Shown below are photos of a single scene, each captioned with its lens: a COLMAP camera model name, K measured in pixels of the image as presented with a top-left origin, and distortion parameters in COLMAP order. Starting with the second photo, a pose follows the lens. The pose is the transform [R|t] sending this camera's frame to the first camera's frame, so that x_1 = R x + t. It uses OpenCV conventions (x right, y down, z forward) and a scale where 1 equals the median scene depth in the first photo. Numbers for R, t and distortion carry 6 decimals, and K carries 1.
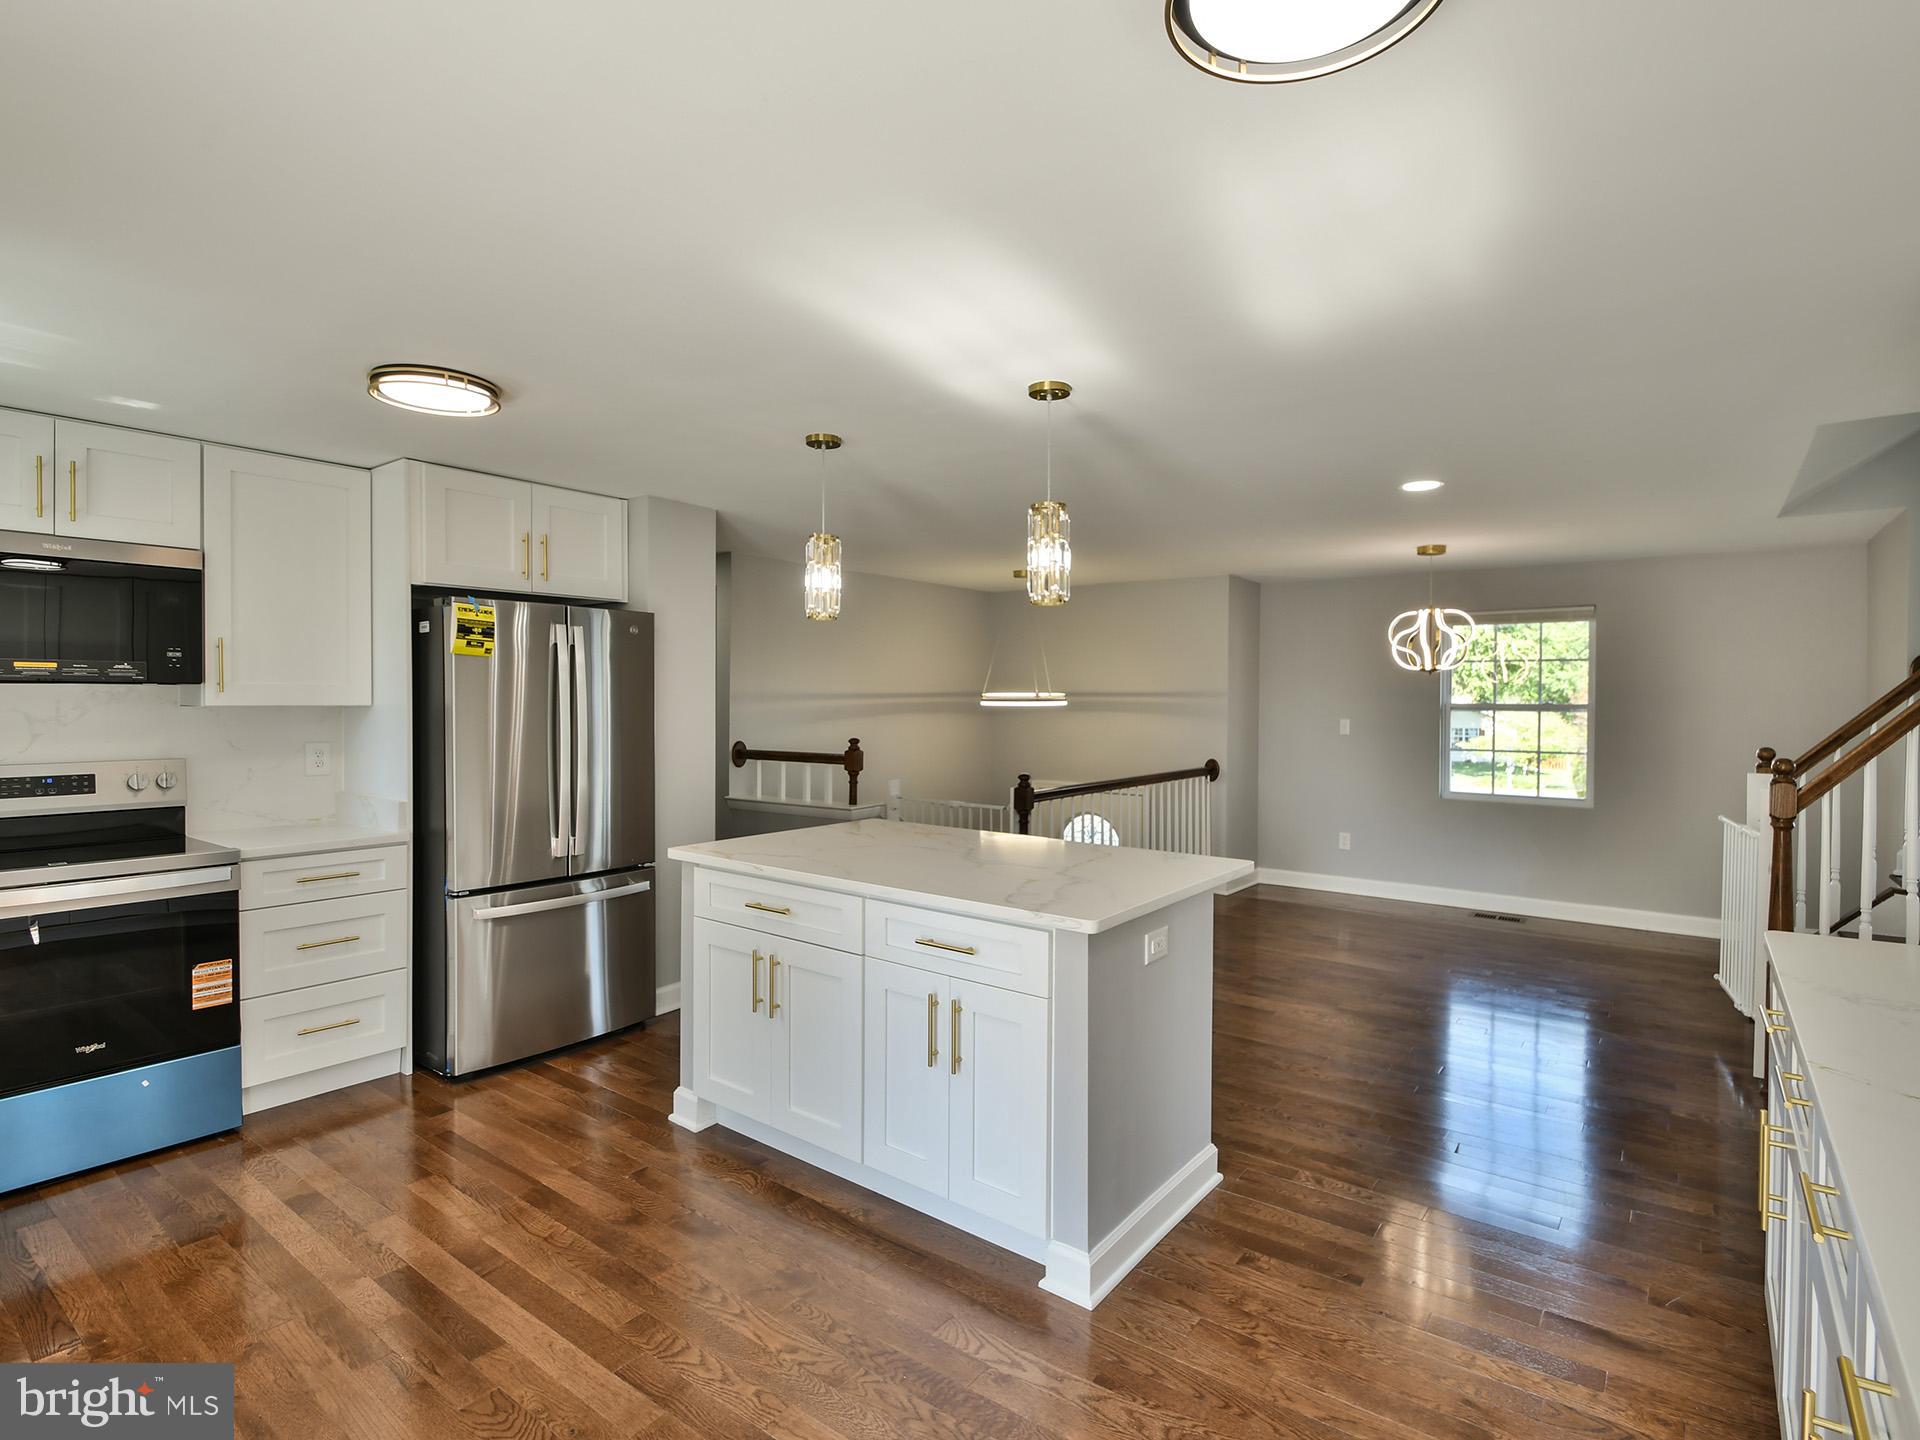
lens RADIAL K [[969.6, 0, 960.0], [0, 969.6, 720.0], [0, 0, 1]] dist [0.000267, 0.000046]
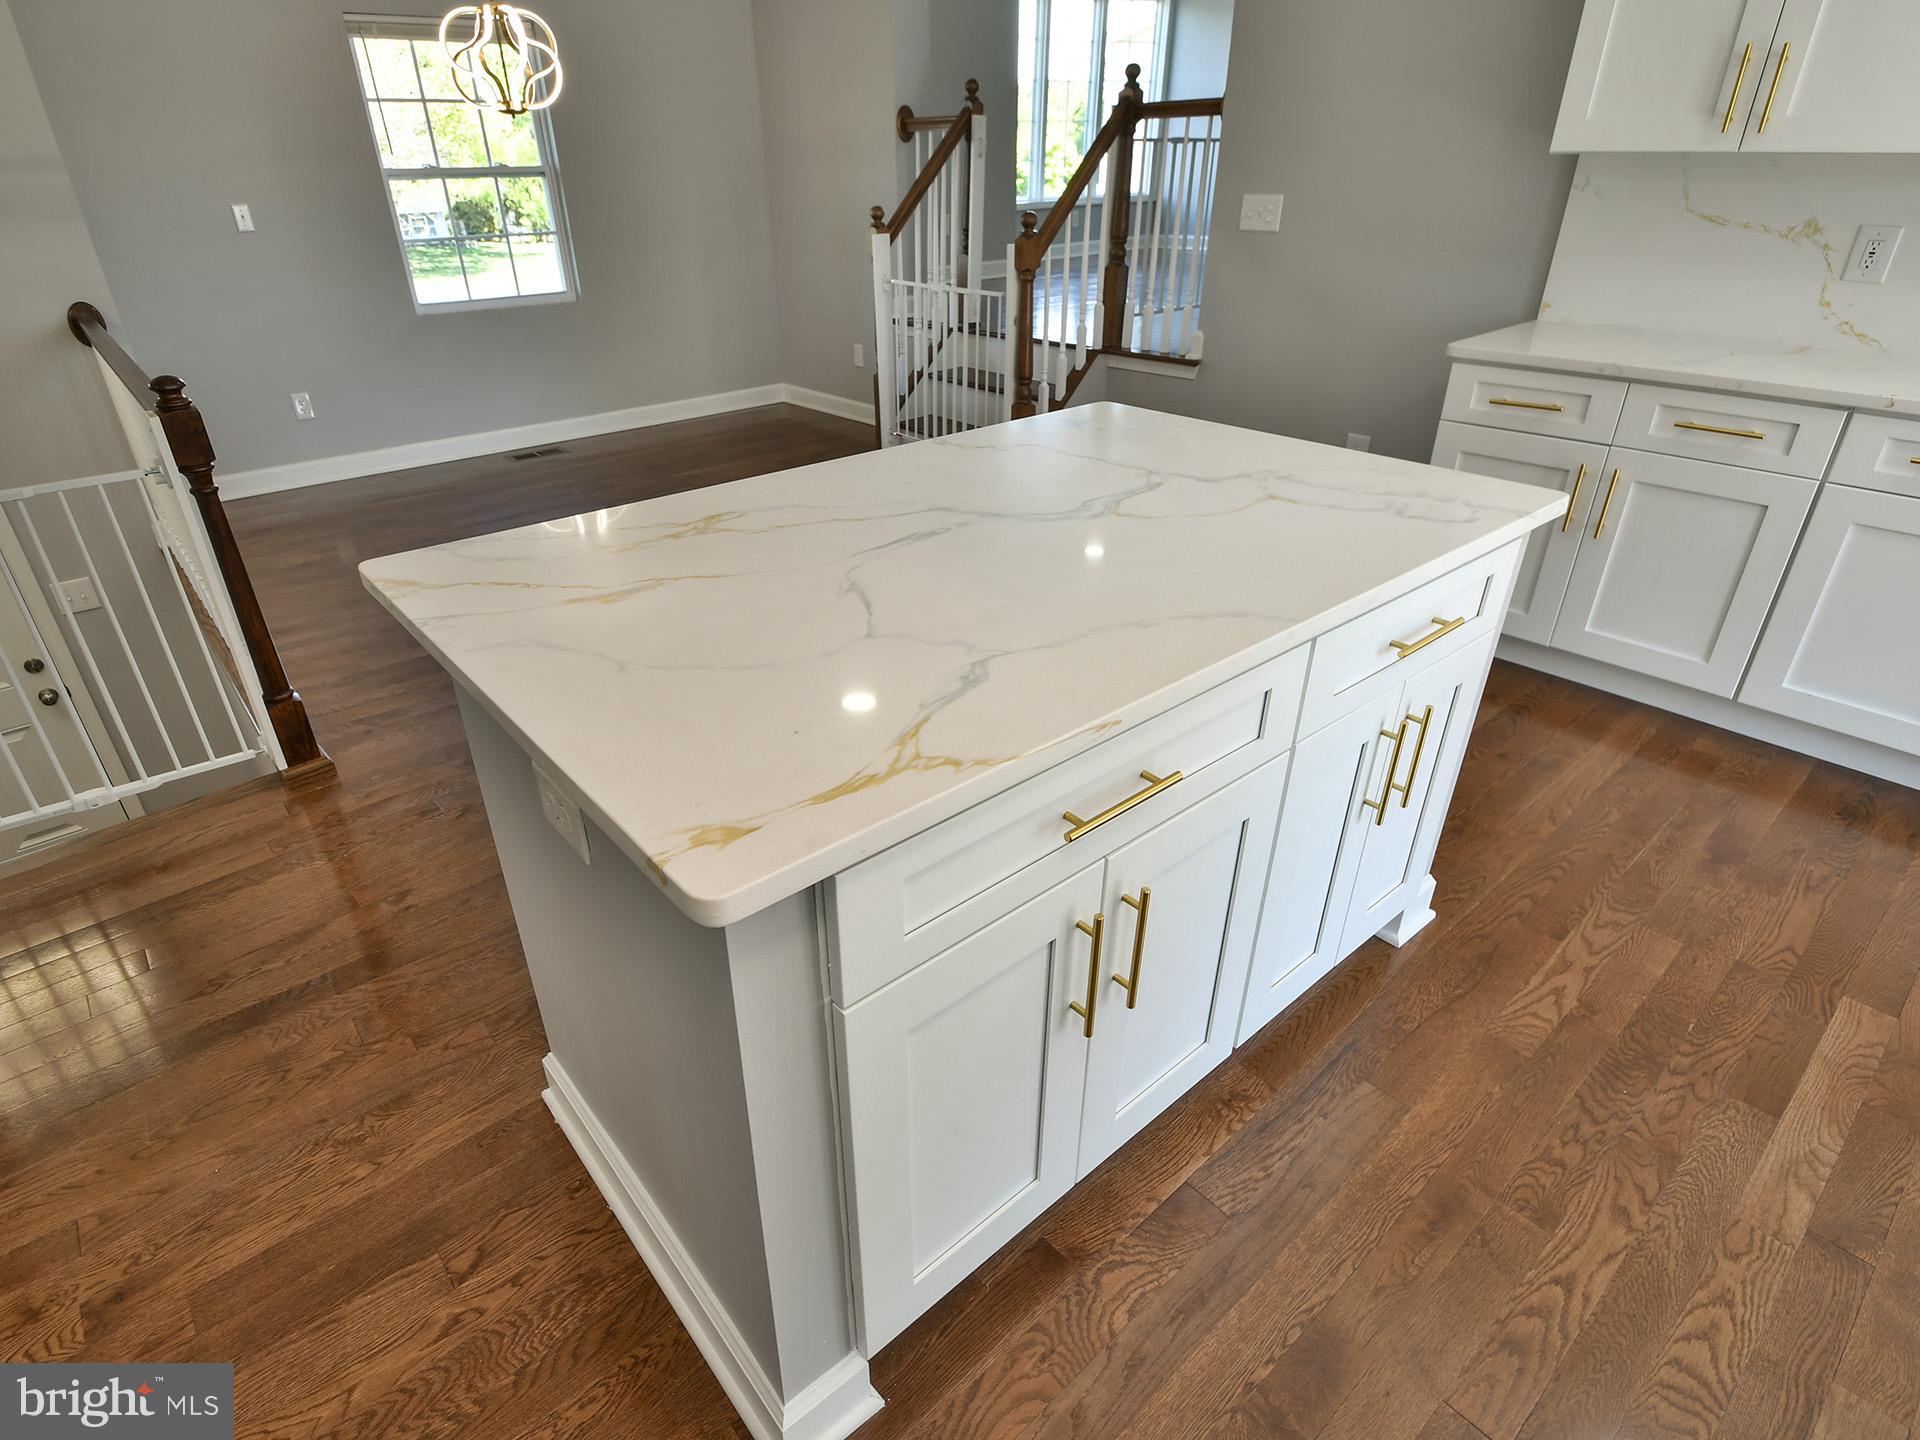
lens RADIAL K [[1023.6, 0, 958.9], [0, 1023.6, 728.8], [0, 0, 1]] dist [-0.003140, -0.001733]
pose [[0.199494, -0.484303, 0.851853, -0.247450], [0.033416, 0.872184, 0.488036, -0.010414], [-0.979329, -0.068895, 0.190179, 0.460354]]
